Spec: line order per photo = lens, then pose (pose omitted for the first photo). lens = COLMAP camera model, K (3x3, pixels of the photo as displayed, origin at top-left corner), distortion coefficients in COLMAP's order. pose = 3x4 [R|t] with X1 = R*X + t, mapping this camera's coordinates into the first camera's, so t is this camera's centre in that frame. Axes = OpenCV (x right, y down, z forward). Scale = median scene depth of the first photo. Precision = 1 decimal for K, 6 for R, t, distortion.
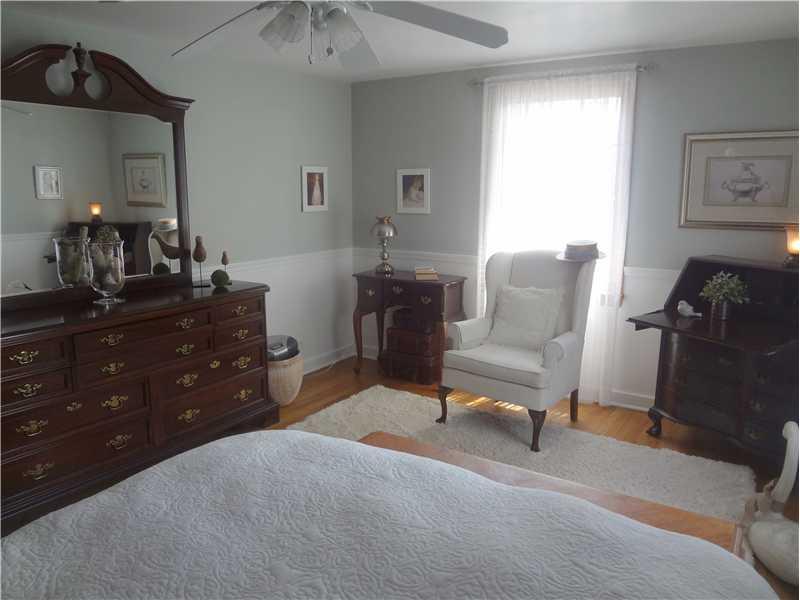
lens RADIAL K [[613.6, 0, 400.0], [0, 613.6, 300.0], [0, 0, 1]] dist [0.000457, -0.003158]
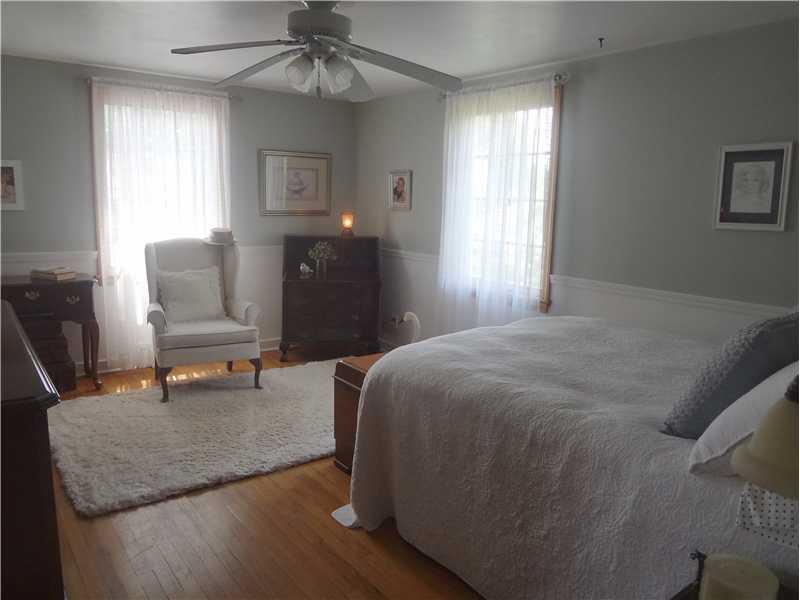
lens RADIAL K [[588.3, 0, 400.0], [0, 588.3, 300.0], [0, 0, 1]] dist [-0.055559, -0.003869]
pose [[0.338570, -0.155712, 0.927968, -0.713394], [0.142204, 0.983352, 0.113122, -0.033694], [-0.930134, 0.093661, 0.355076, 0.243576]]
